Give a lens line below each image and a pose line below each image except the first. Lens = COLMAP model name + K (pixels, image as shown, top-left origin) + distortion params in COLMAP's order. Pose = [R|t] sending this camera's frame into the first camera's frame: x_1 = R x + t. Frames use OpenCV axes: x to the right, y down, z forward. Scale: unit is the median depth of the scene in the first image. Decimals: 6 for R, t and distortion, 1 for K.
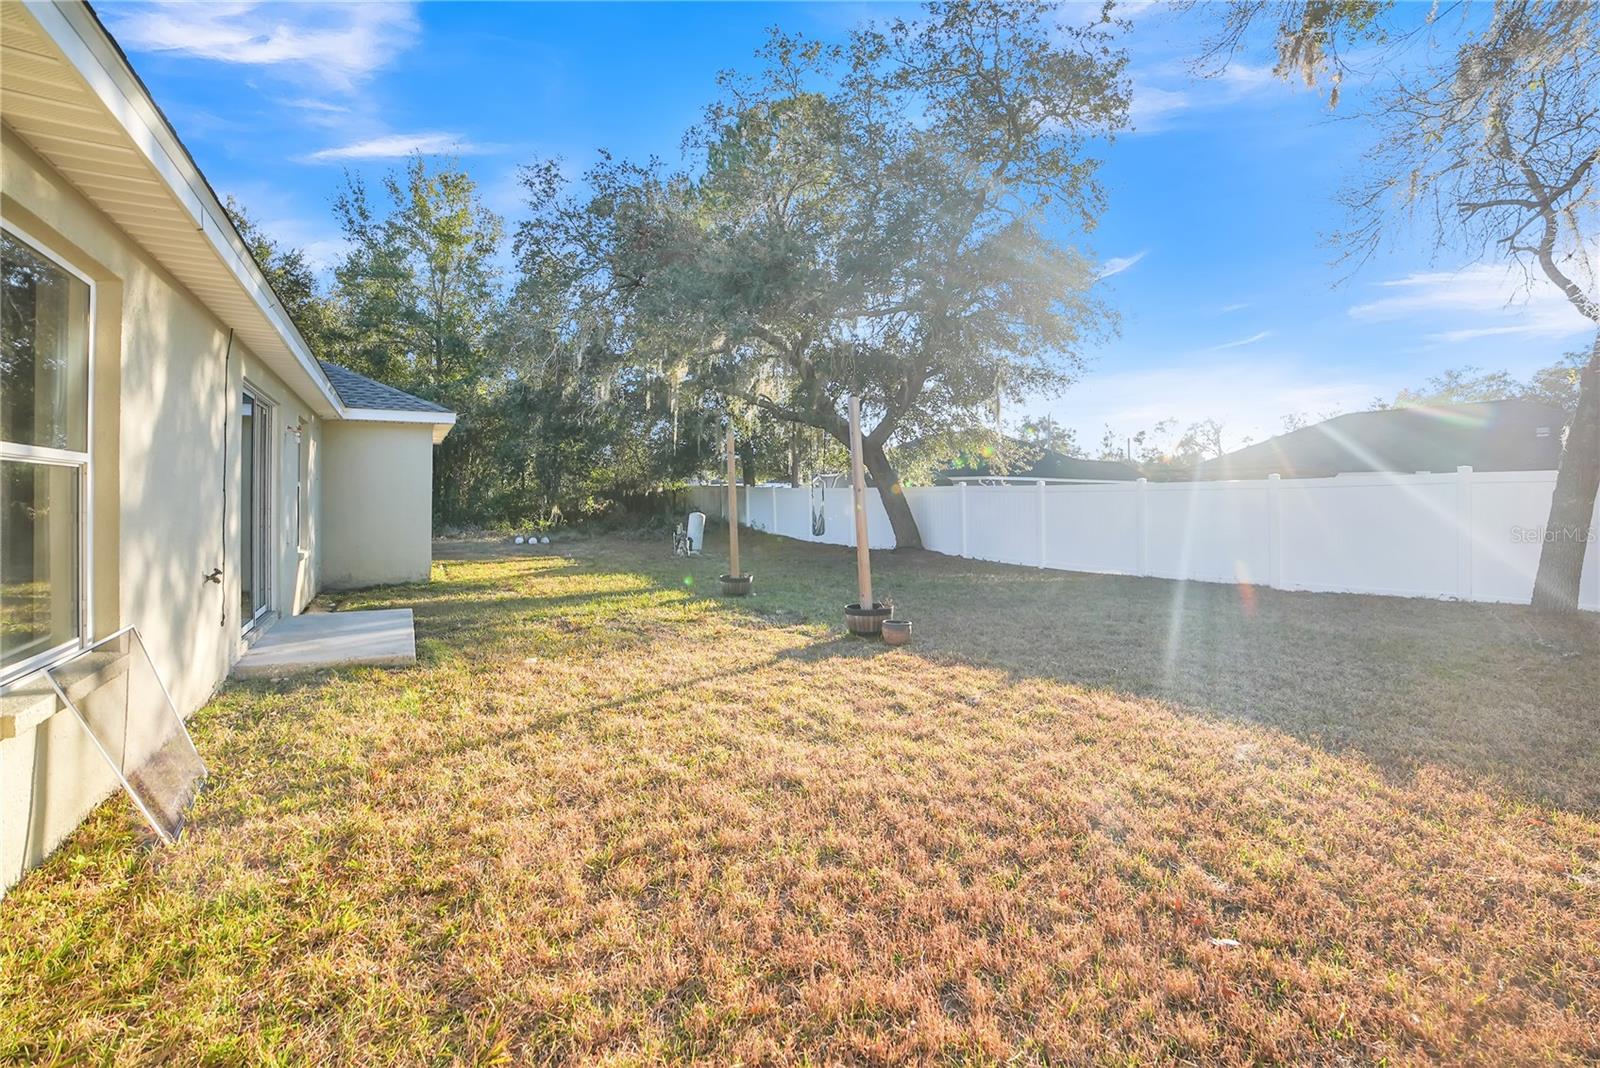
lens RADIAL K [[694.8, 0, 795.0], [0, 694.8, 535.3], [0, 0, 1]] dist [-0.109590, 0.046920]
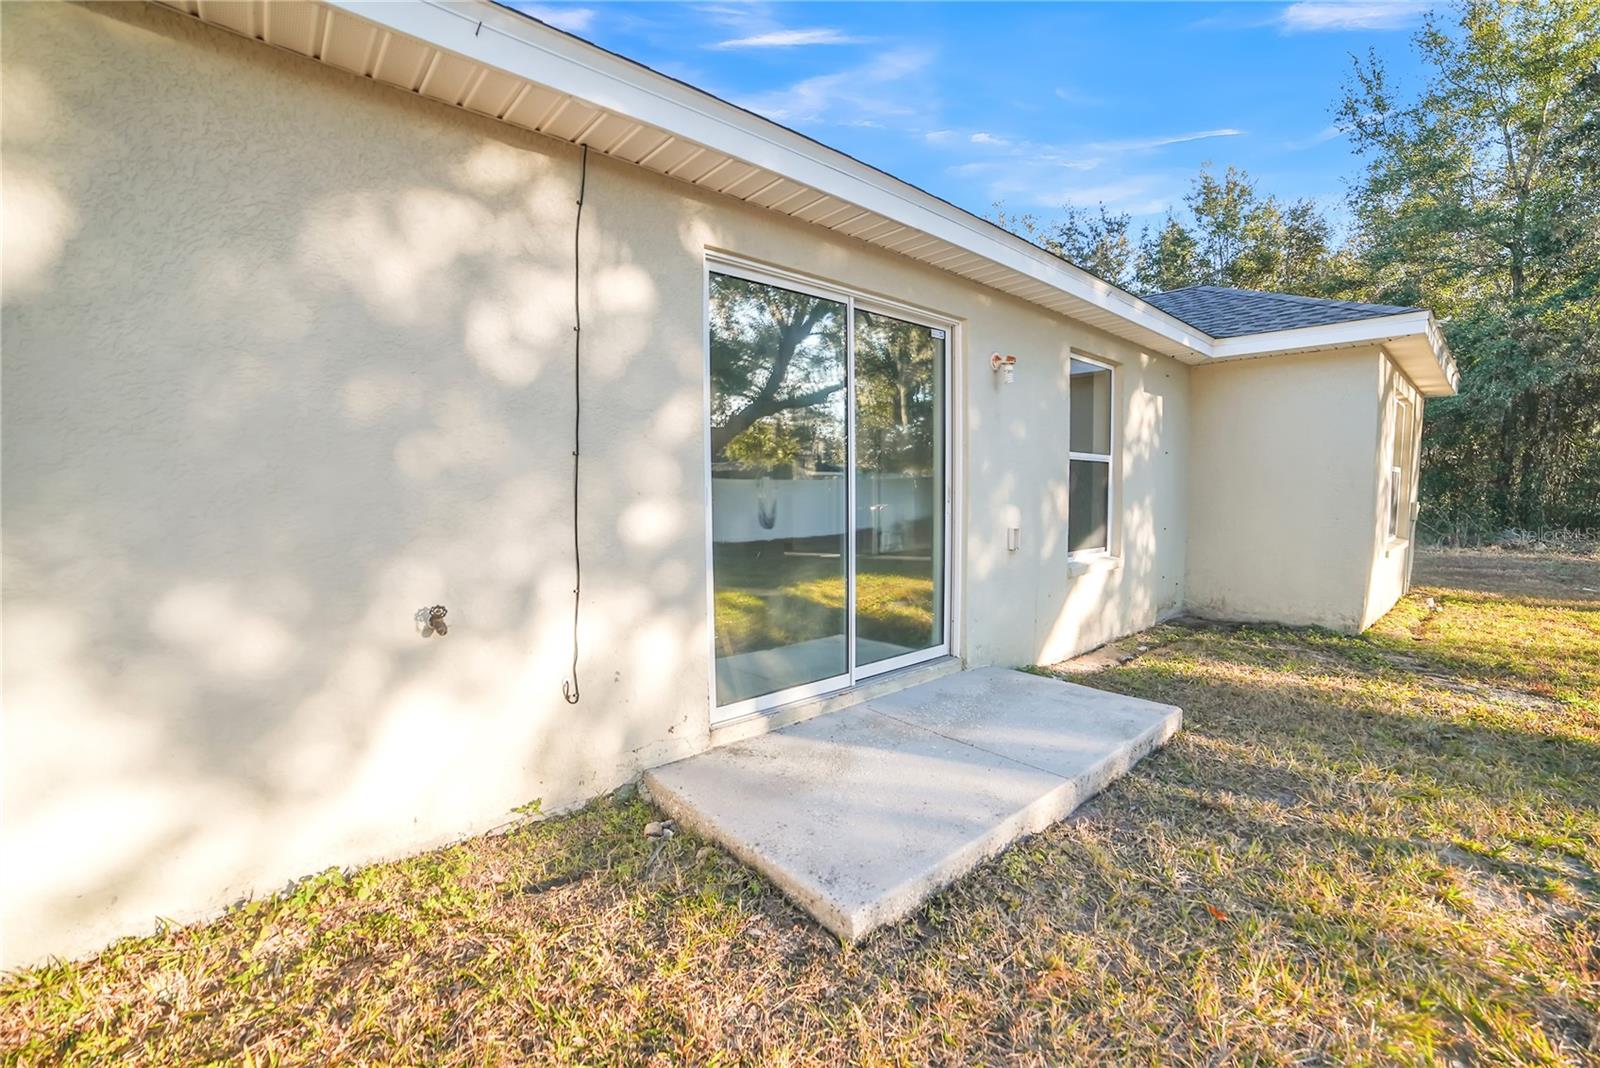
lens RADIAL K [[641.9, 0, 748.2], [0, 641.9, 537.8], [0, 0, 1]] dist [-0.035438, 0.000322]
pose [[0.164721, 0.071259, -0.983763, -0.062897], [-0.047945, 0.996786, 0.064175, -0.009194], [0.985174, 0.036595, 0.167608, 0.198501]]
